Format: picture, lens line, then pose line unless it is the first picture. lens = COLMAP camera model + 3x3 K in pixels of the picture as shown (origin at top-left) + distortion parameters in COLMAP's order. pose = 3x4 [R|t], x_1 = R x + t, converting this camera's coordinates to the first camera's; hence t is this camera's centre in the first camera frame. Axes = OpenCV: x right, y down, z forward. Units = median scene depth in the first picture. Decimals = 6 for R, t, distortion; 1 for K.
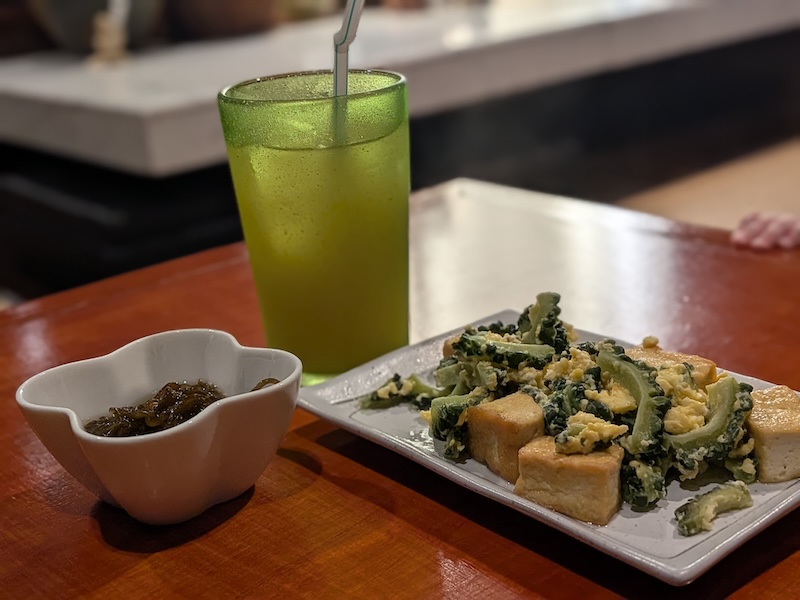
lens RADIAL K [[1149.9, 0, 400.0], [0, 1149.9, 300.0], [0, 0, 1]] dist [0.375429, -1.639233]
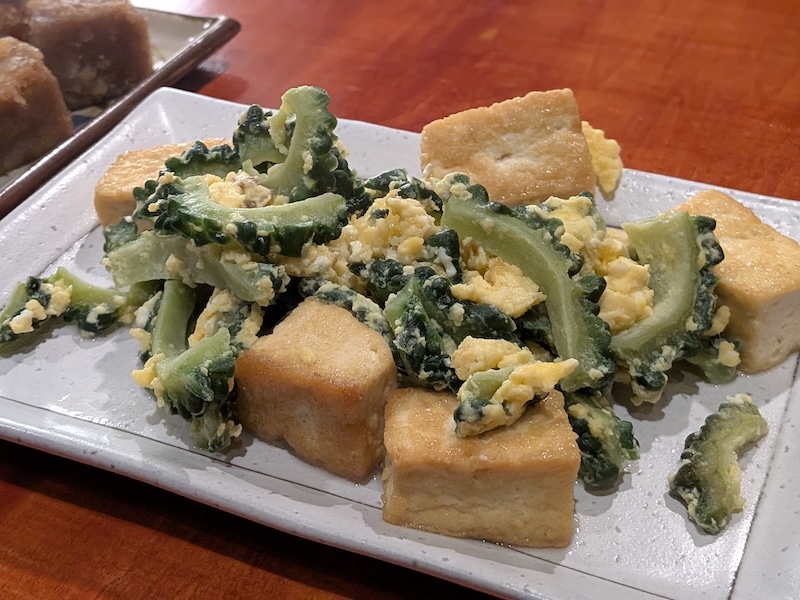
lens RADIAL K [[1149.9, 0, 400.0], [0, 1149.9, 300.0], [0, 0, 1]] dist [0.375429, -1.639233]
pose [[0.895204, -0.244012, 0.372918, -0.066398], [0.124292, 0.940283, 0.316890, -0.091452], [-0.427974, -0.237330, 0.872074, 0.540578]]
